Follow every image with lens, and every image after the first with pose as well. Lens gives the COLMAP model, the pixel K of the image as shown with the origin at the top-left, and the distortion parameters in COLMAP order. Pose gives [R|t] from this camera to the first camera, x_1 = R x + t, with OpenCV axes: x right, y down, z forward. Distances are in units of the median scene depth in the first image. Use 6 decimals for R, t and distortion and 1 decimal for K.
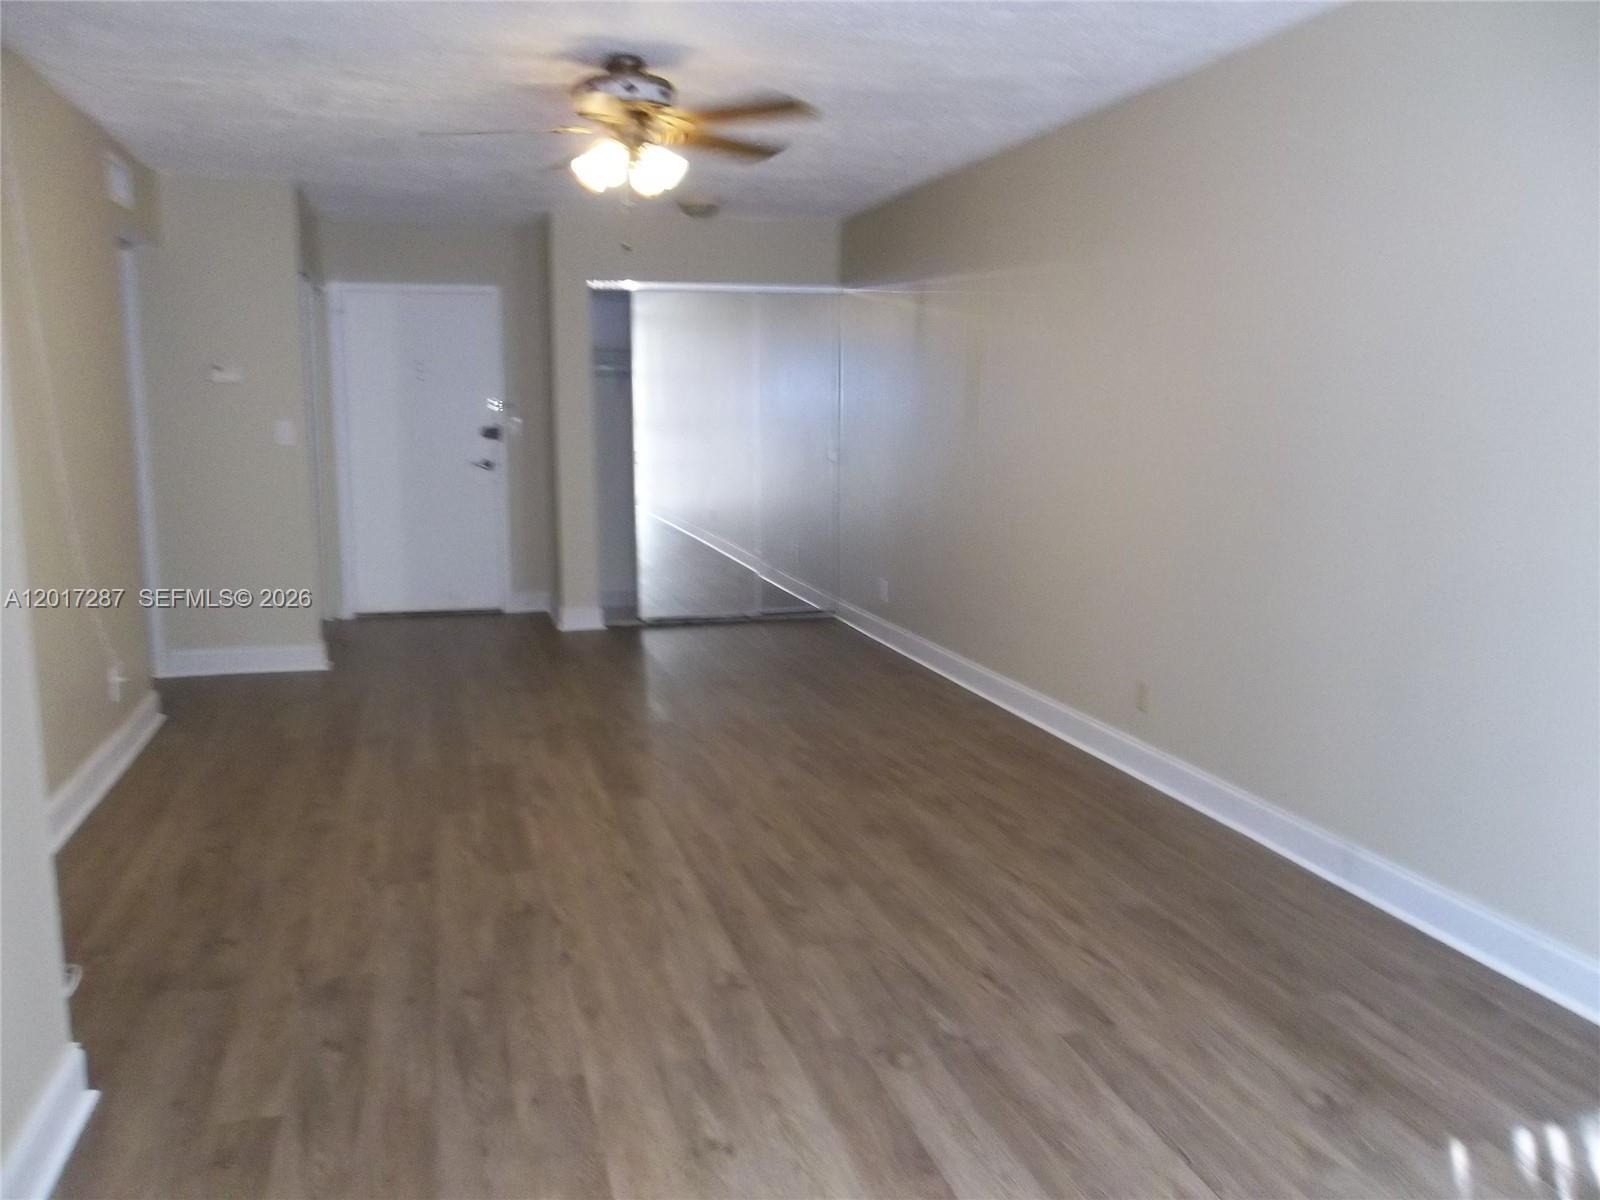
lens RADIAL K [[1319.6, 0, 800.4], [0, 1319.6, 600.1], [0, 0, 1]] dist [-0.006291, 0.019363]
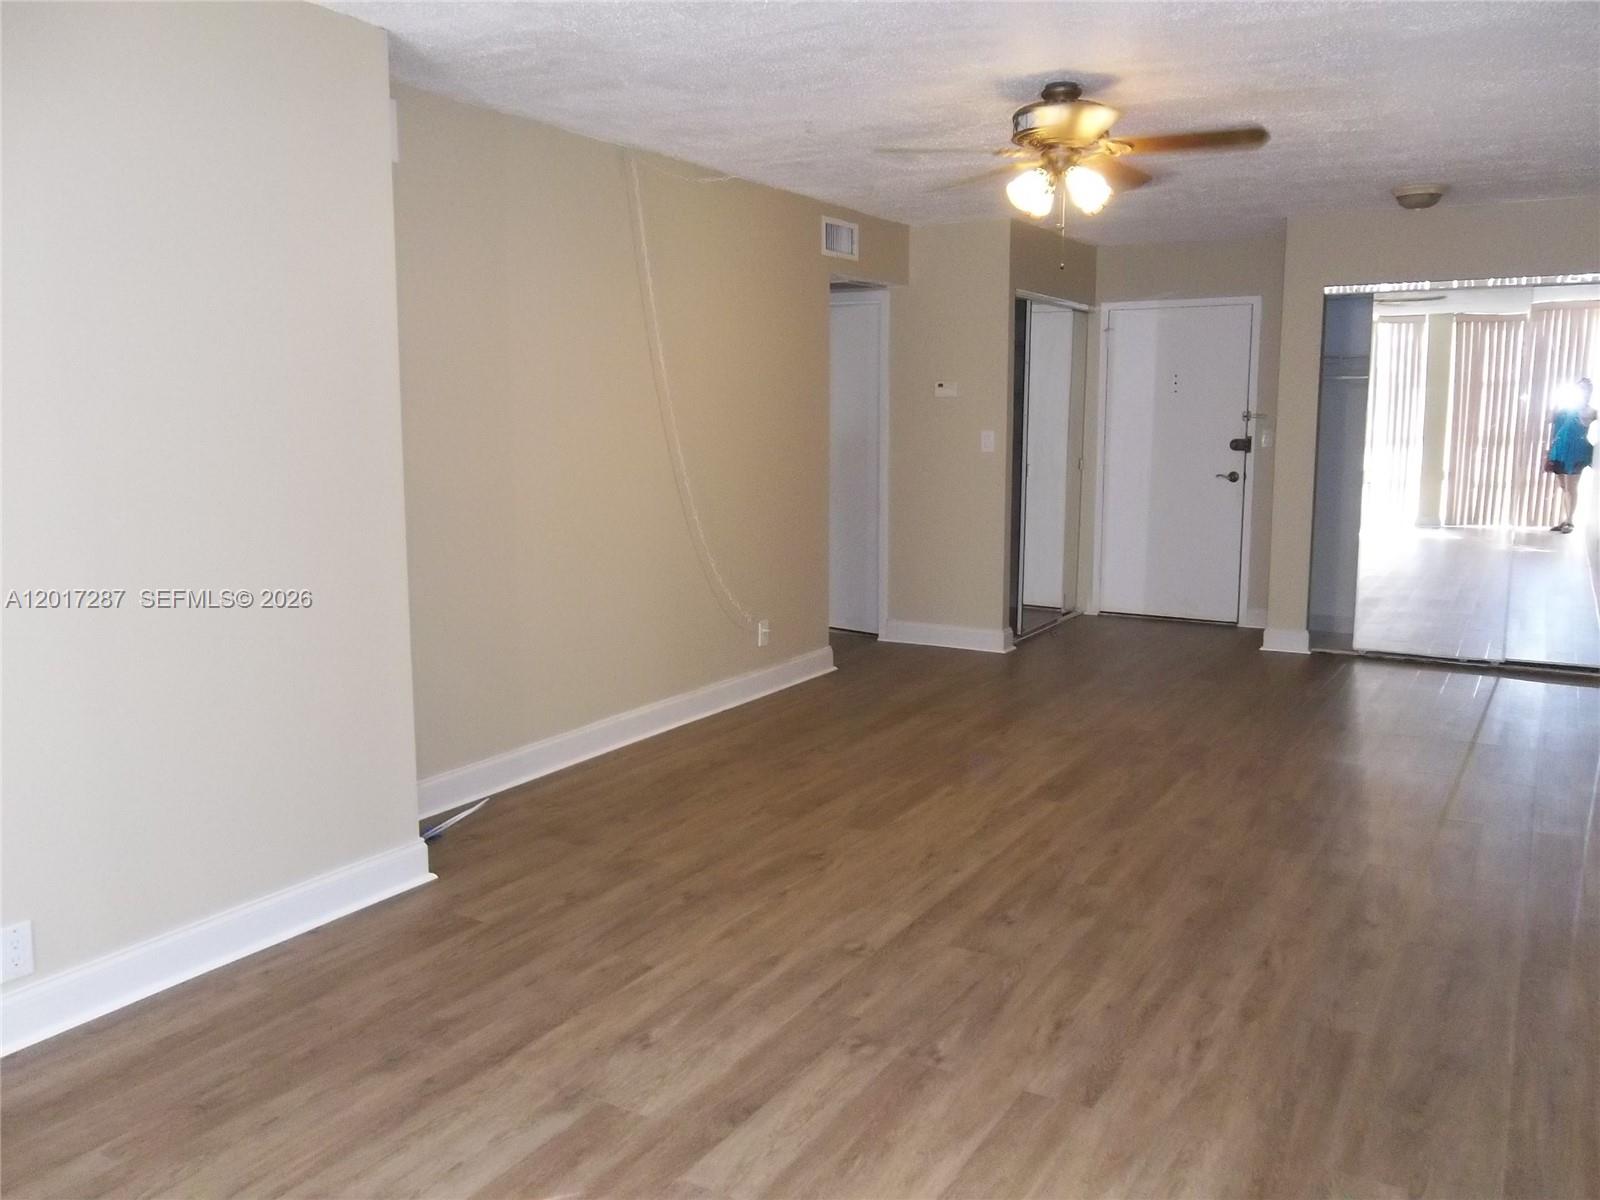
lens RADIAL K [[1319.6, 0, 797.9], [0, 1319.6, 603.5], [0, 0, 1]] dist [-0.006291, 0.019363]
pose [[0.693391, 0.104500, -0.712944, 0.632833], [-0.107478, 0.993359, 0.041072, -0.033076], [0.712501, 0.048147, 0.700017, 0.182393]]
